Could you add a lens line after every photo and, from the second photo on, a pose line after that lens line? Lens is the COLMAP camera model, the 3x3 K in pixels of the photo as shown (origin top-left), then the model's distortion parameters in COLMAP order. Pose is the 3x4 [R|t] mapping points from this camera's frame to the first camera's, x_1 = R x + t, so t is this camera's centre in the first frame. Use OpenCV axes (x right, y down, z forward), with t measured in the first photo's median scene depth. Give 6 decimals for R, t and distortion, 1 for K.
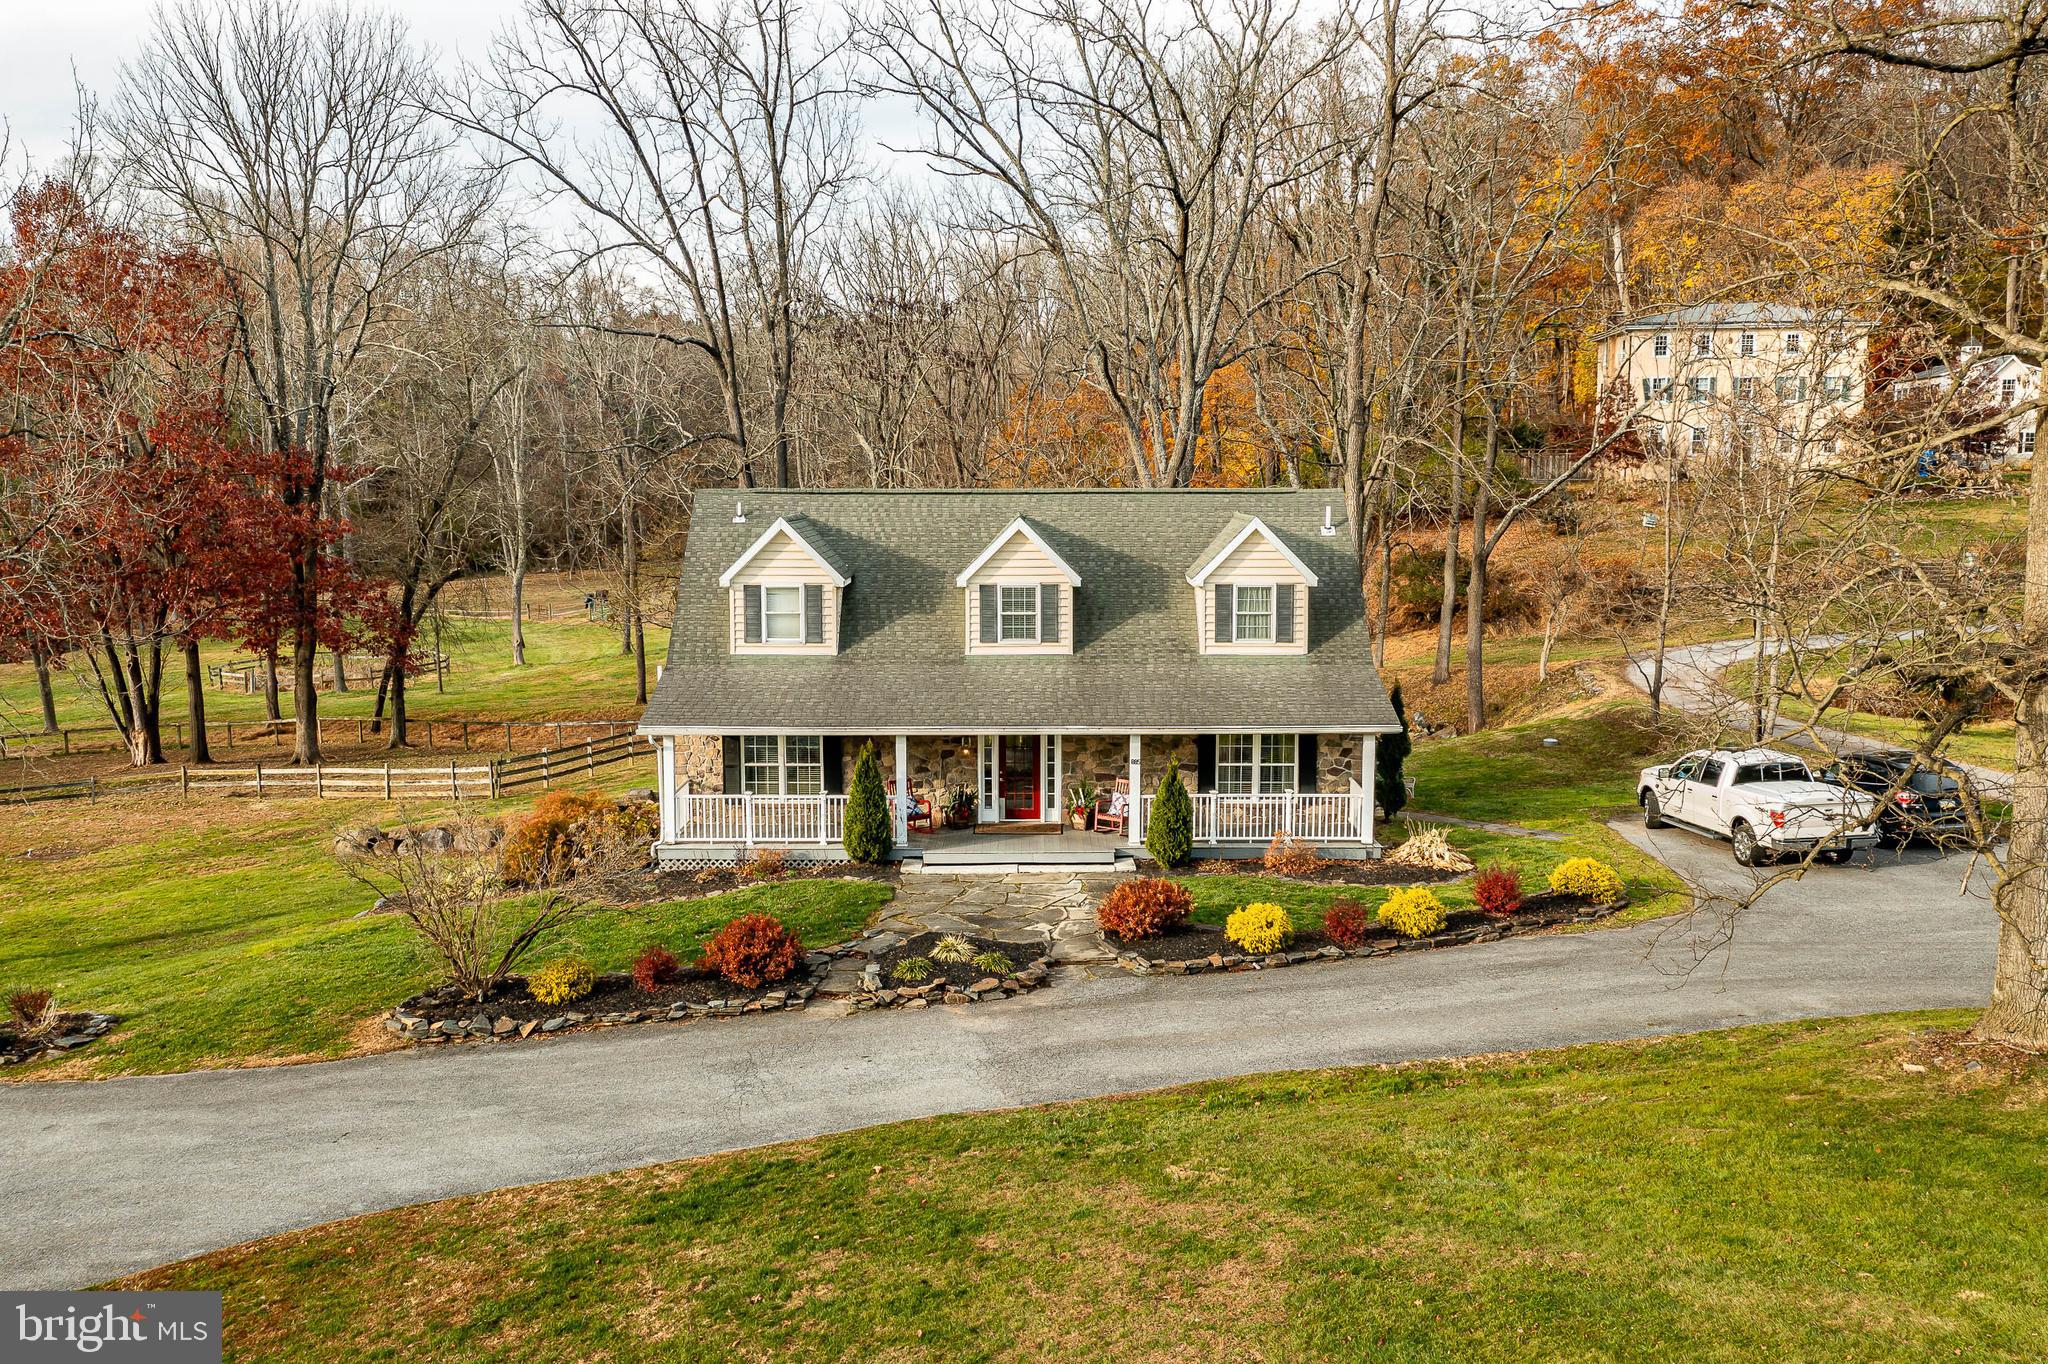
lens RADIAL K [[1614.3, 0, 1029.5], [0, 1614.3, 690.4], [0, 0, 1]] dist [-0.013364, 0.046533]
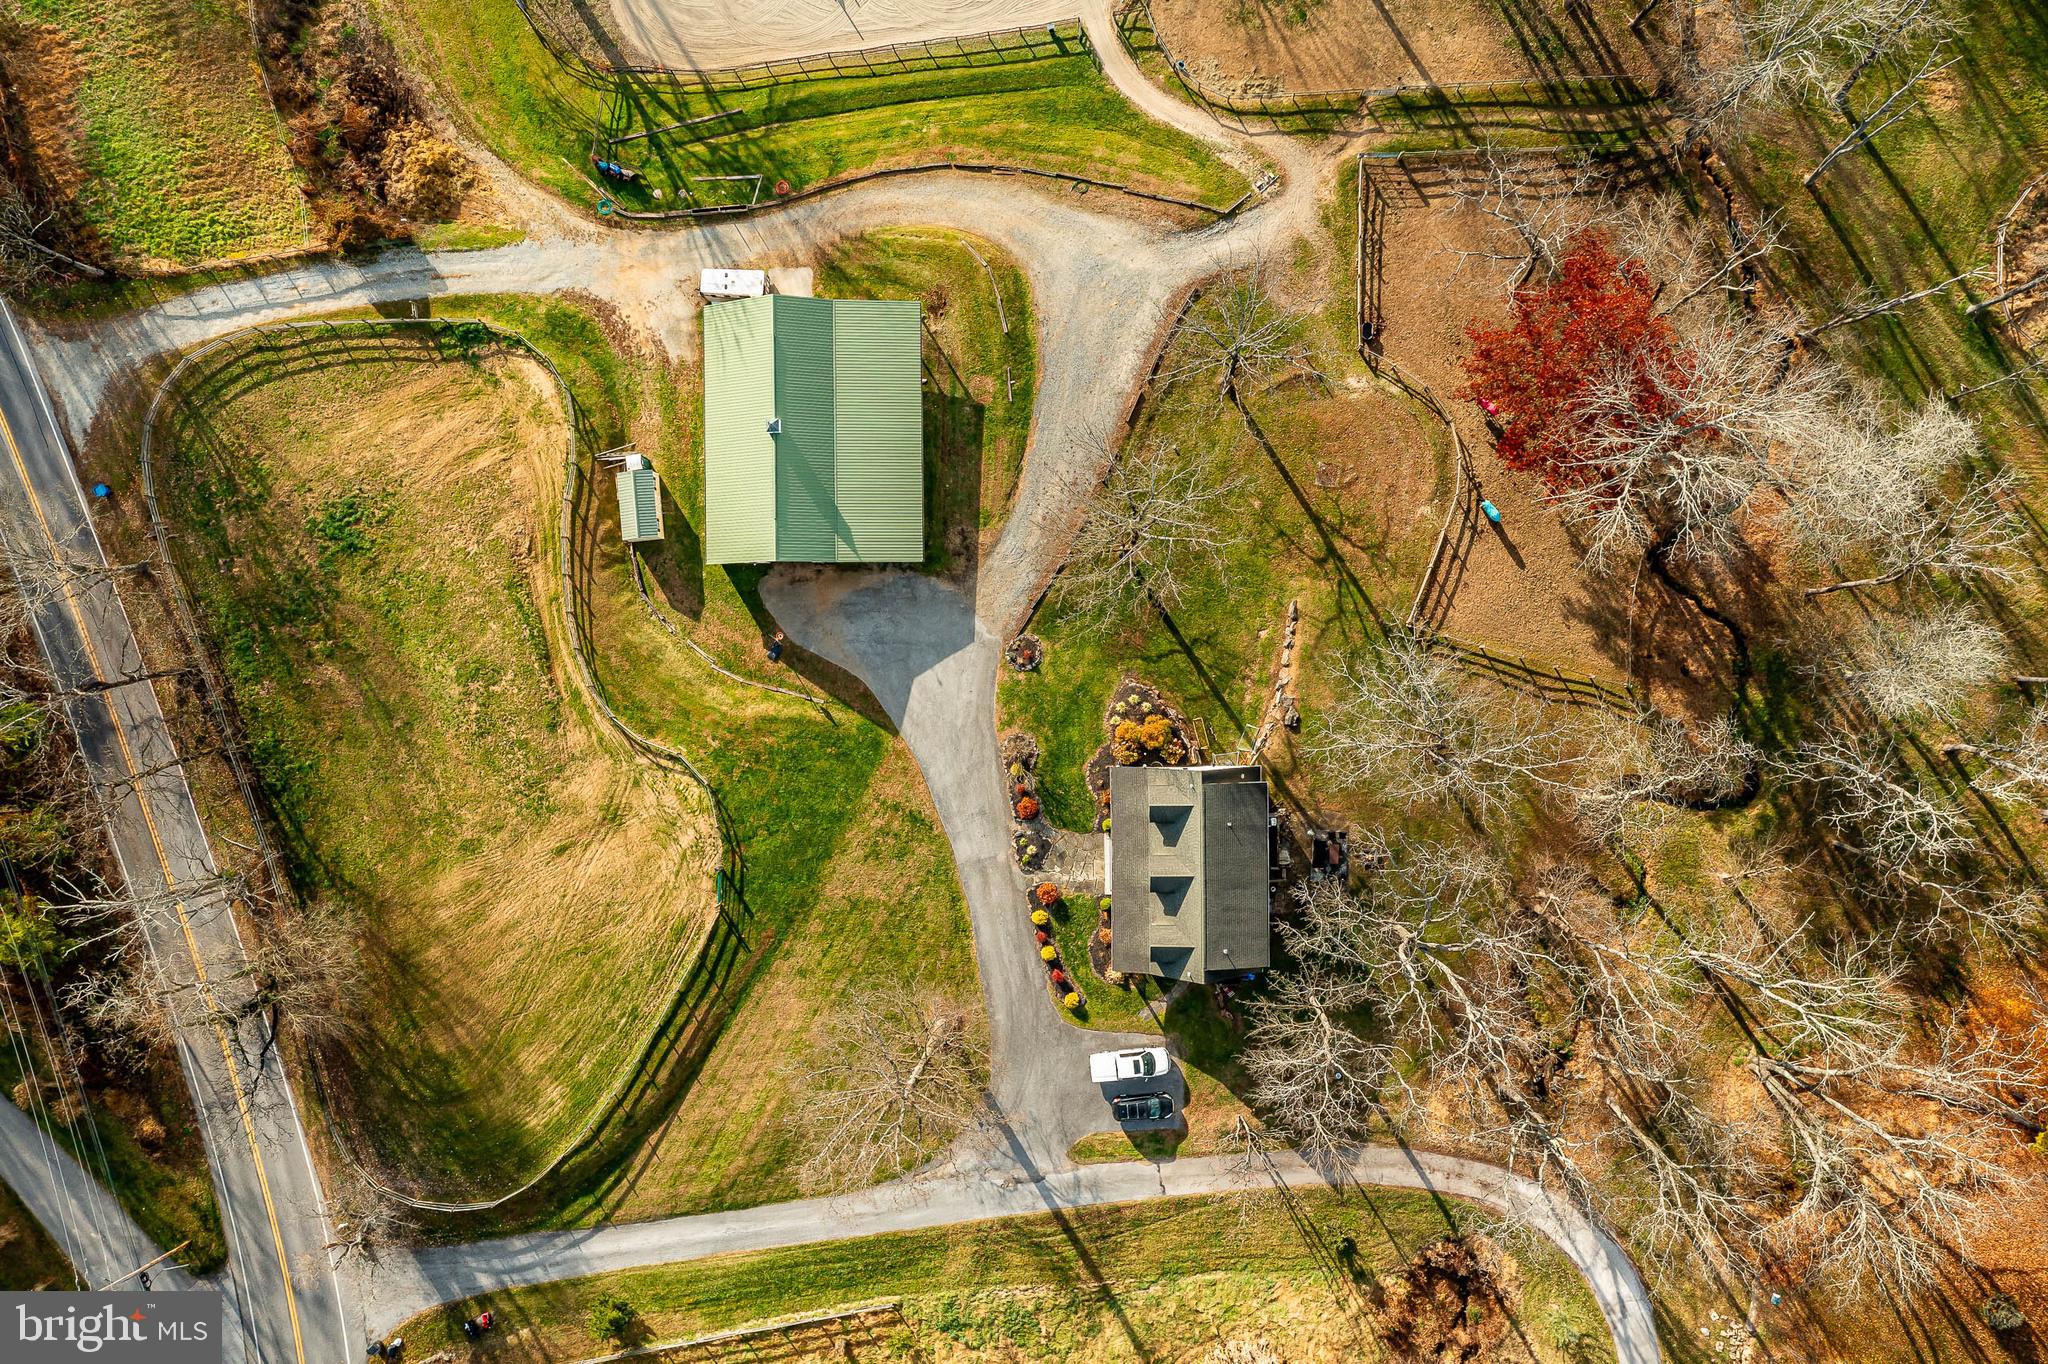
lens RADIAL K [[1614.3, 0, 1007.0], [0, 1614.3, 660.6], [0, 0, 1]] dist [-0.013364, 0.046533]
pose [[0.006368, 0.999906, 0.012179, -0.523025], [-0.068923, -0.011711, 0.997553, -3.592492], [0.997602, -0.007192, 0.068842, 0.486449]]
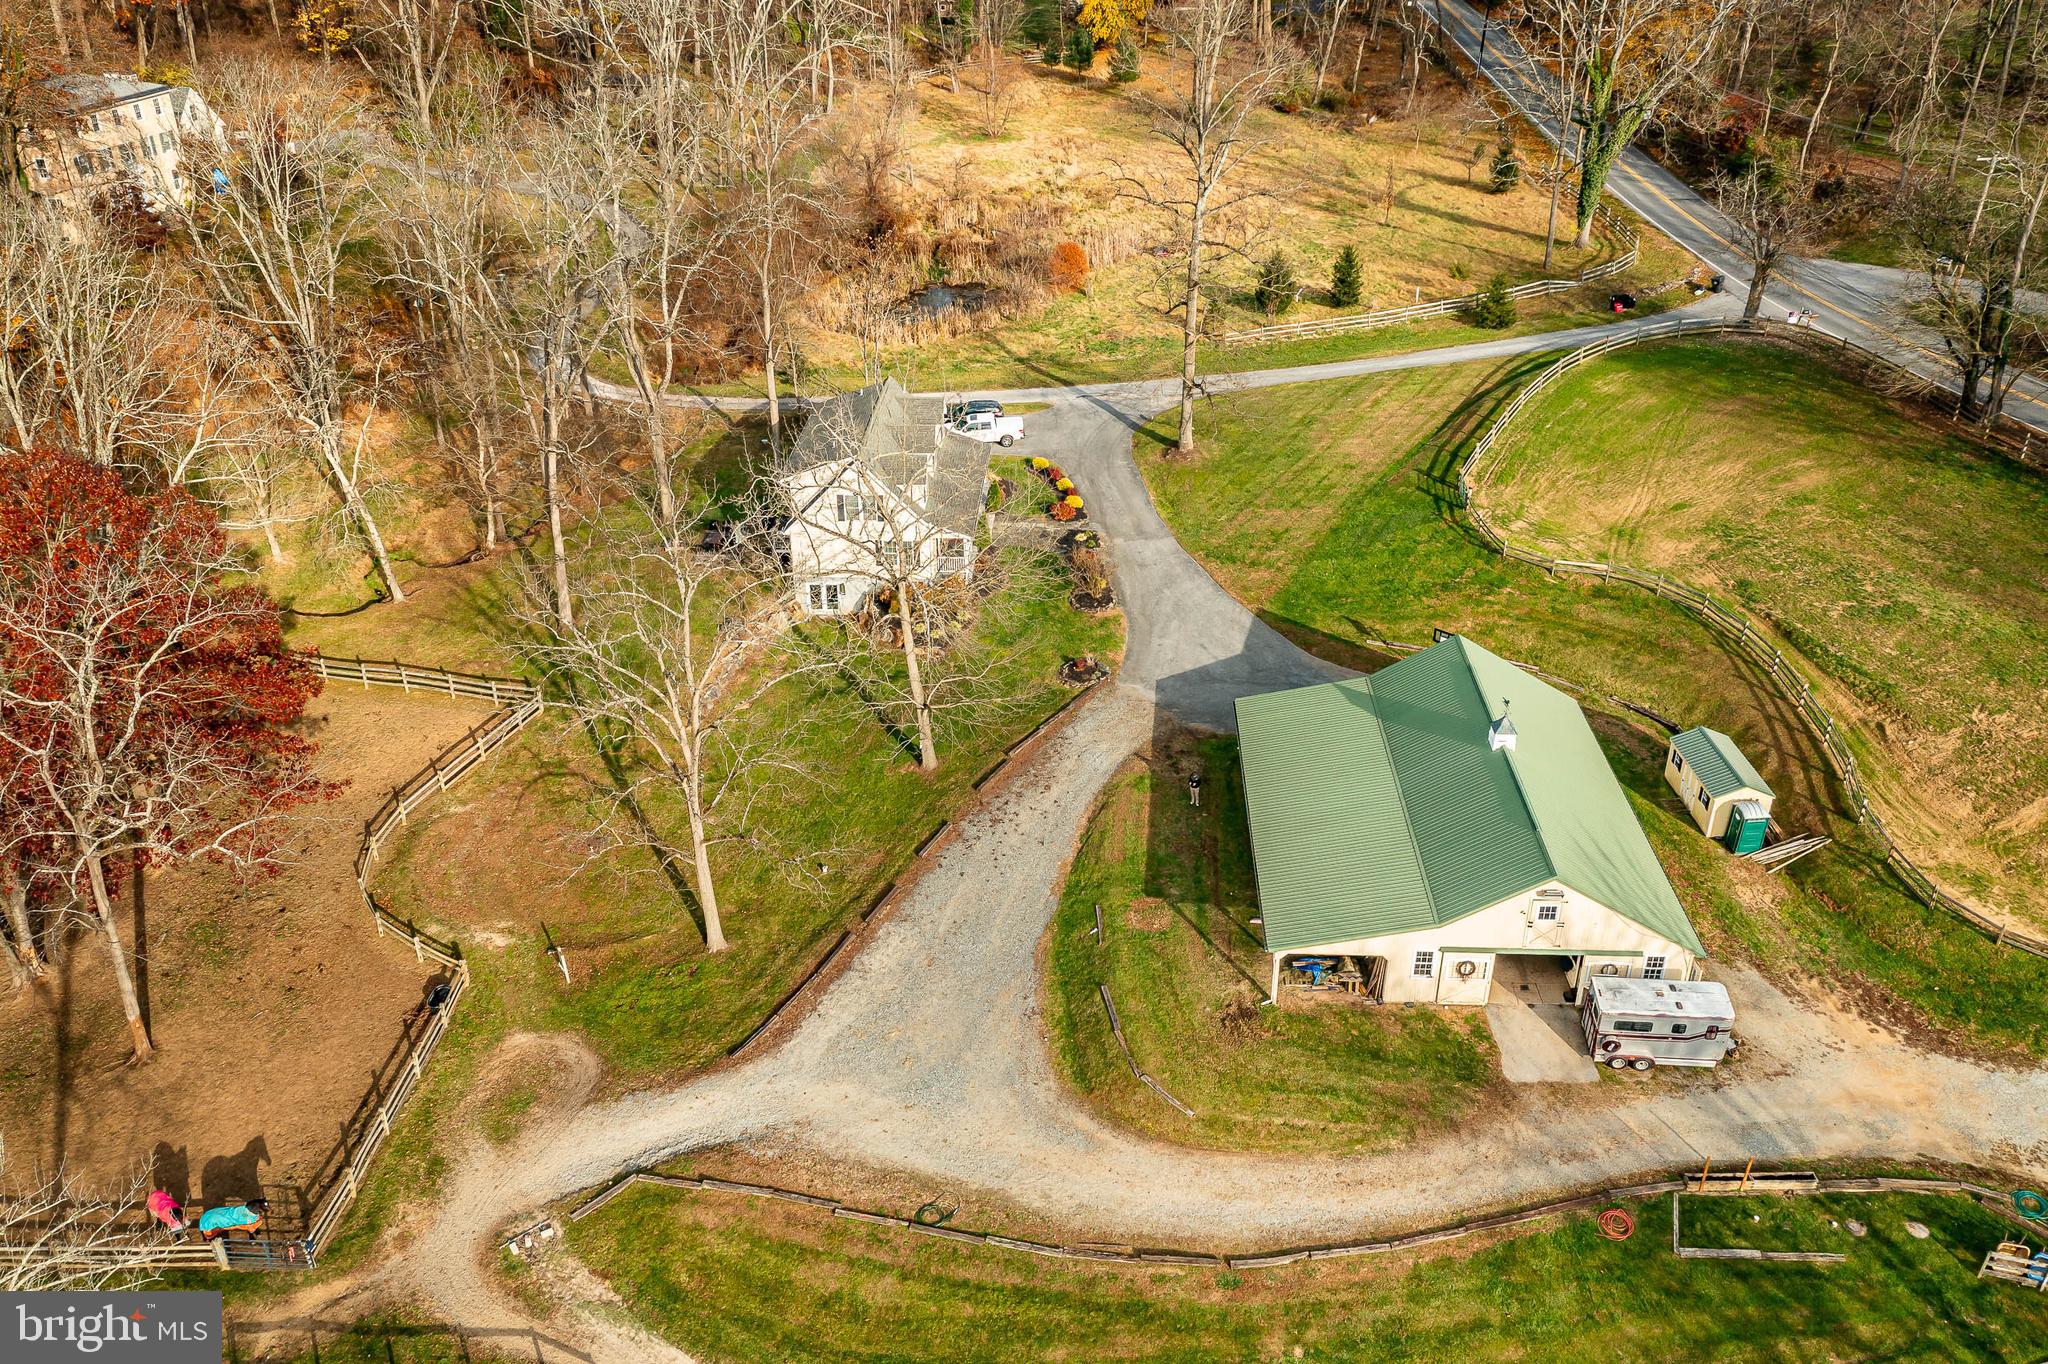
lens RADIAL K [[1614.3, 0, 1017.2], [0, 1614.3, 673.8], [0, 0, 1]] dist [-0.013364, 0.046533]
pose [[0.056292, -0.476439, 0.877404, -2.823981], [0.140757, 0.873807, 0.465455, -1.073664], [-0.988443, 0.097299, 0.116250, 0.587757]]
